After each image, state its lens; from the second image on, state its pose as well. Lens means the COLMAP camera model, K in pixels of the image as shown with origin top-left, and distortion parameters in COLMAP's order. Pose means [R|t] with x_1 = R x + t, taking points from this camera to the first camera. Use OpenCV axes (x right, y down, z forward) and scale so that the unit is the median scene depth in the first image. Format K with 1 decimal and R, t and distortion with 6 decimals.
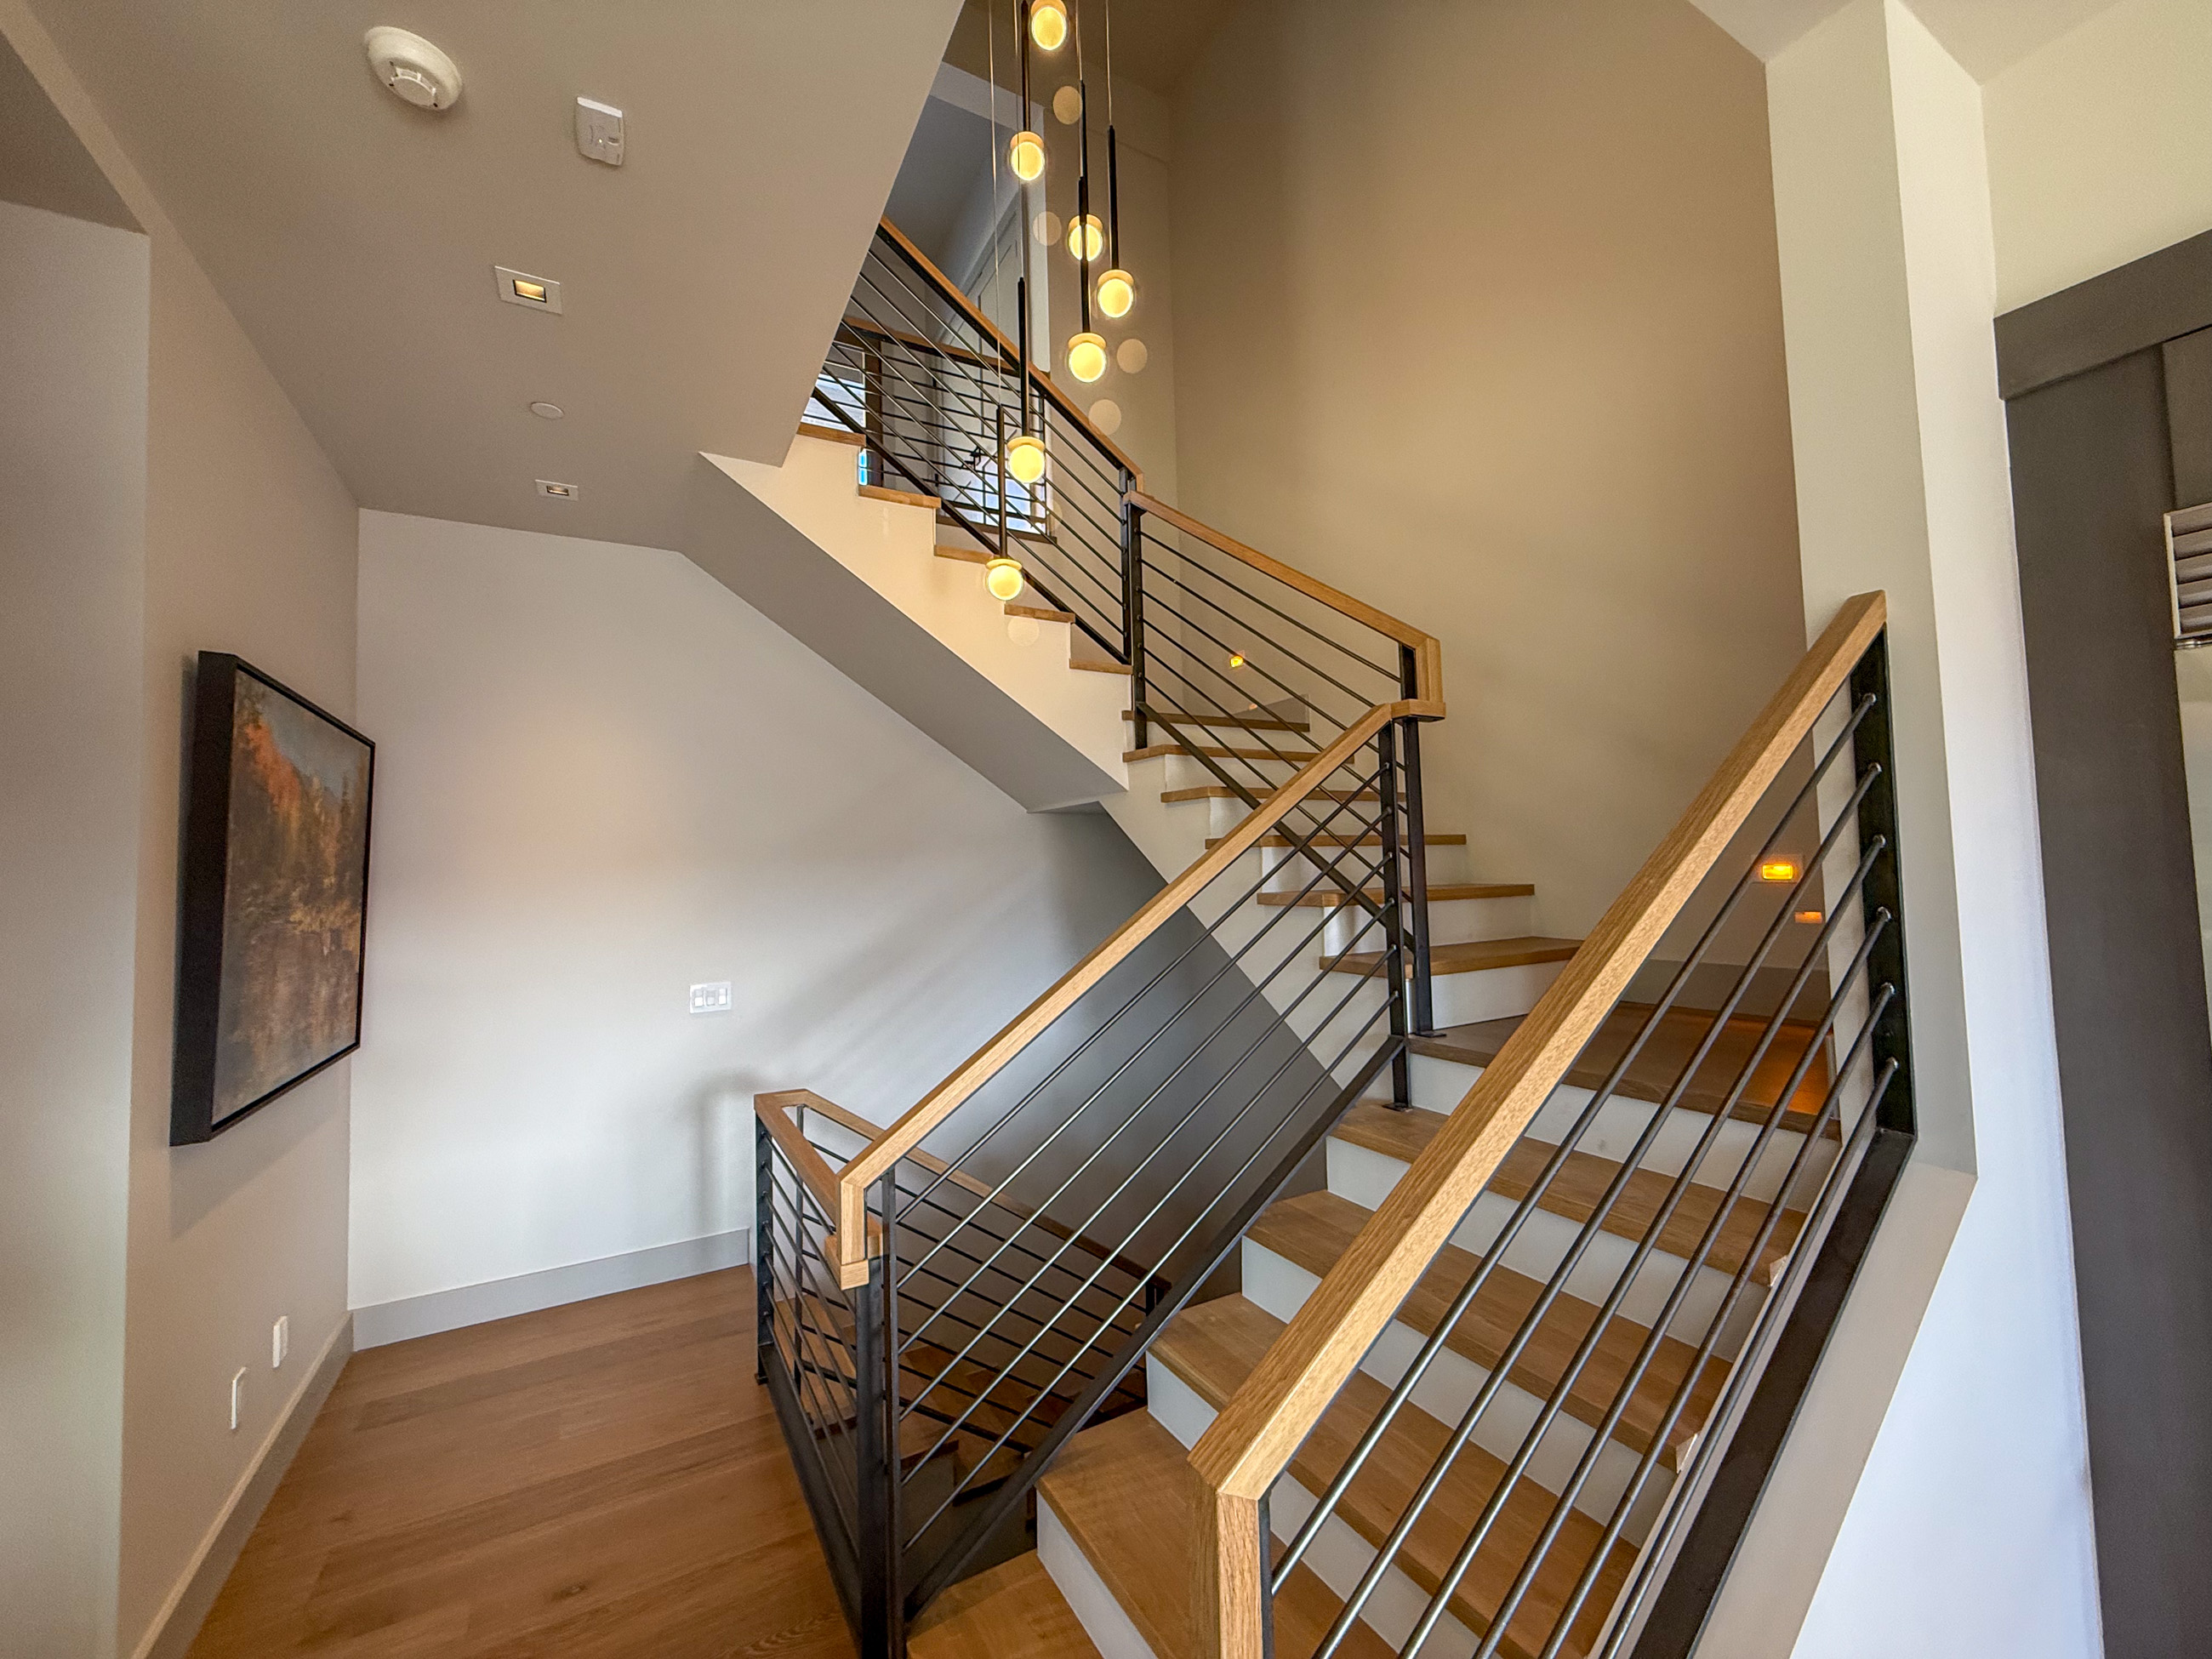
lens RADIAL K [[881.7, 0, 1111.2], [0, 881.7, 825.3], [0, 0, 1]] dist [0.001293, -0.000108]
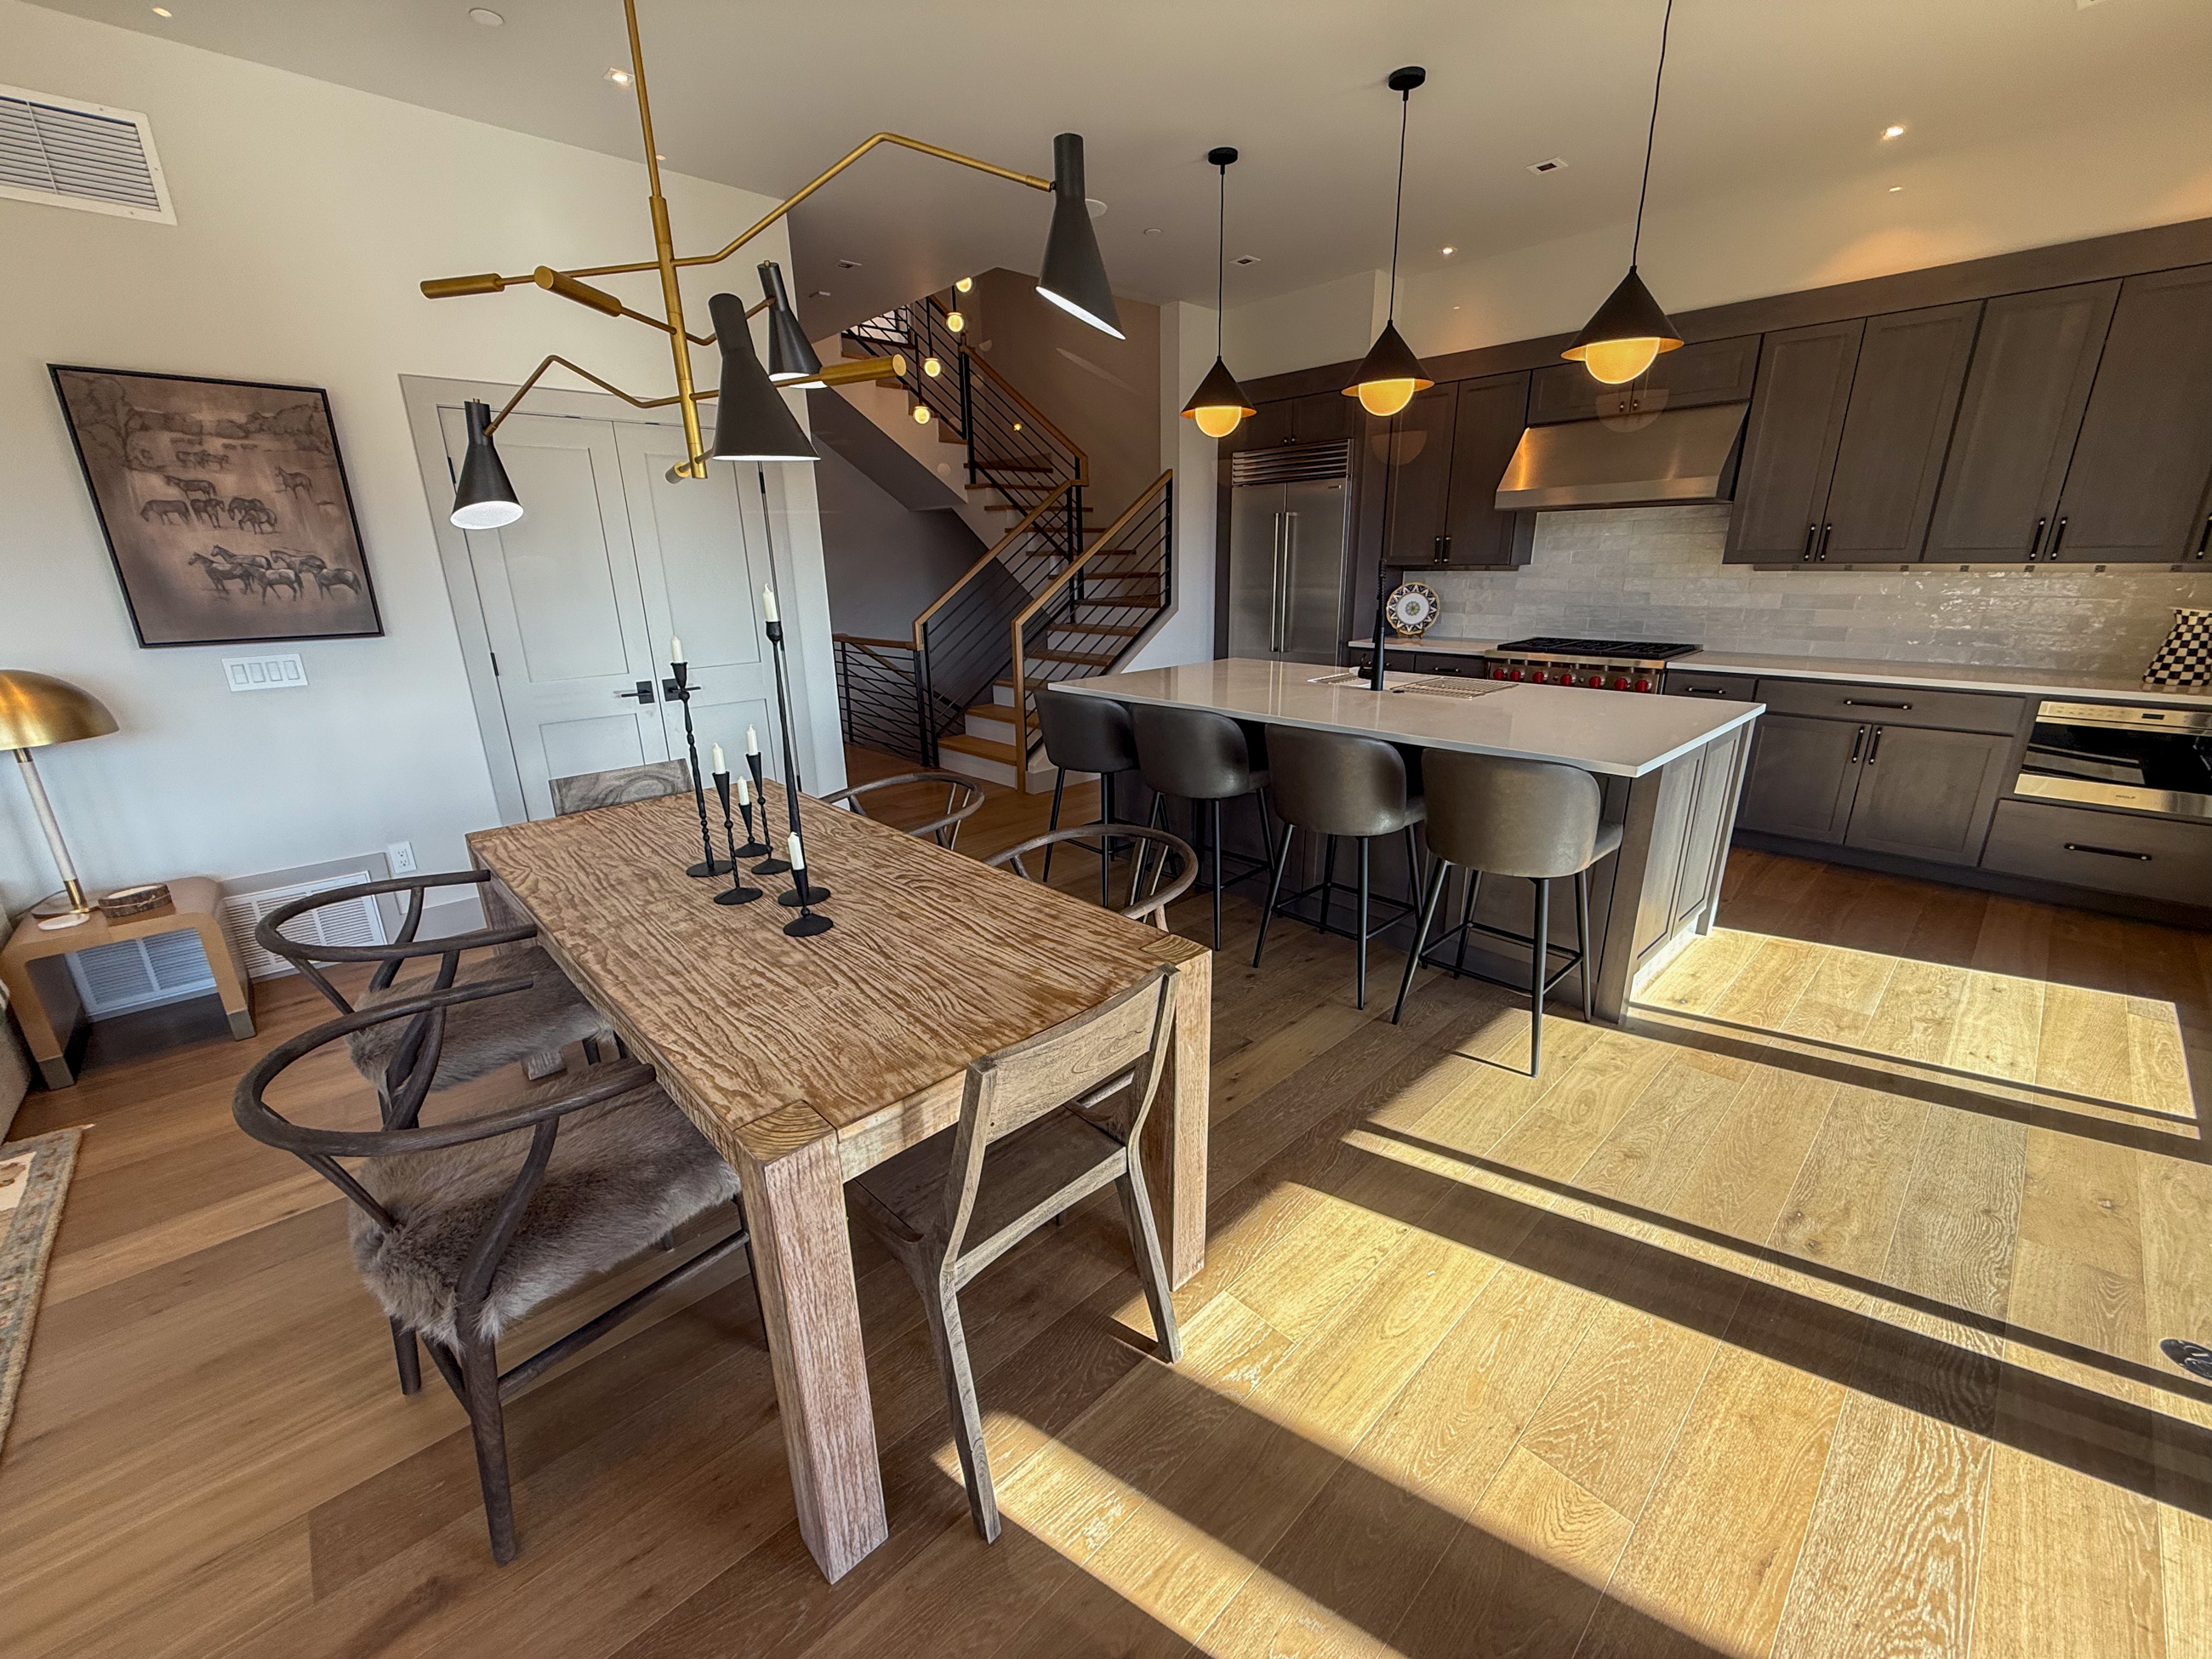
lens RADIAL K [[881.7, 0, 1099.5], [0, 881.7, 833.9], [0, 0, 1]] dist [0.001293, -0.000108]
pose [[0.973019, -0.060560, 0.222636, -0.251428], [-0.019635, 0.939703, 0.341427, -0.028954], [-0.229889, -0.336586, 0.913160, -1.693936]]
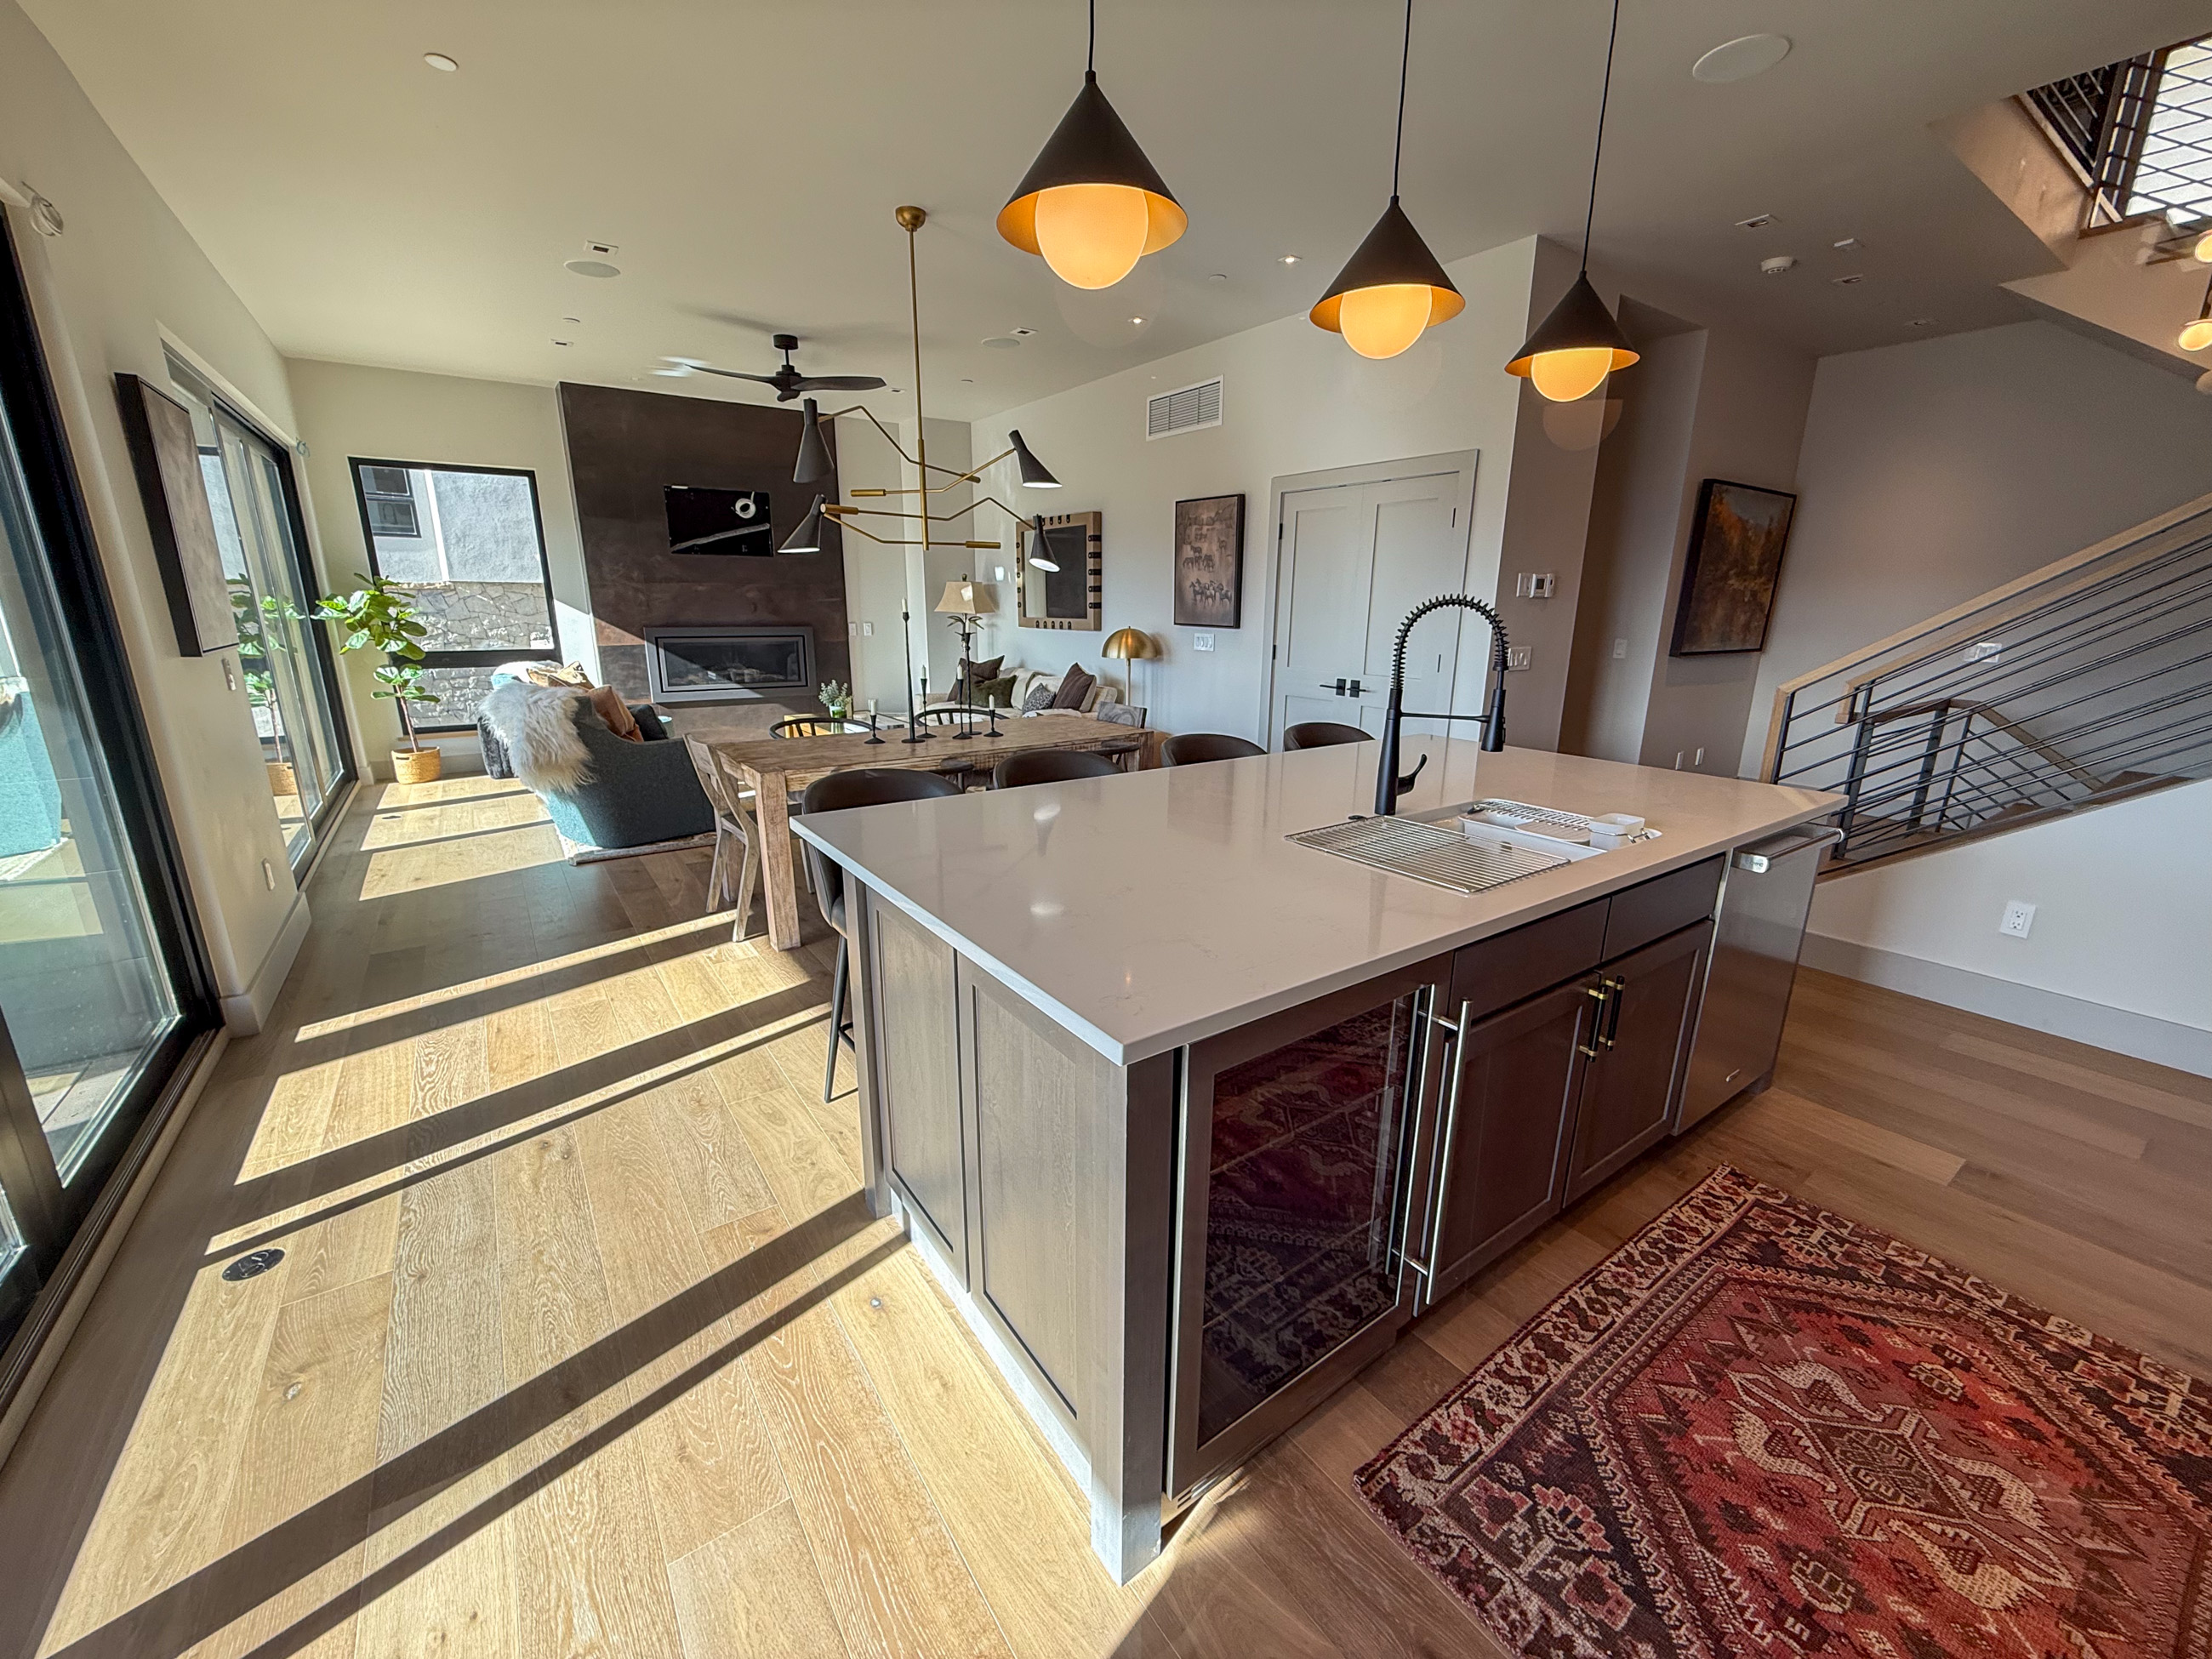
lens RADIAL K [[881.7, 0, 1097.0], [0, 881.7, 832.7], [0, 0, 1]] dist [0.001293, -0.000108]
pose [[0.087977, 0.281413, -0.955545, 1.211838], [0.042109, 0.957357, 0.285824, -0.003015], [0.995232, -0.065383, 0.072376, -0.806447]]
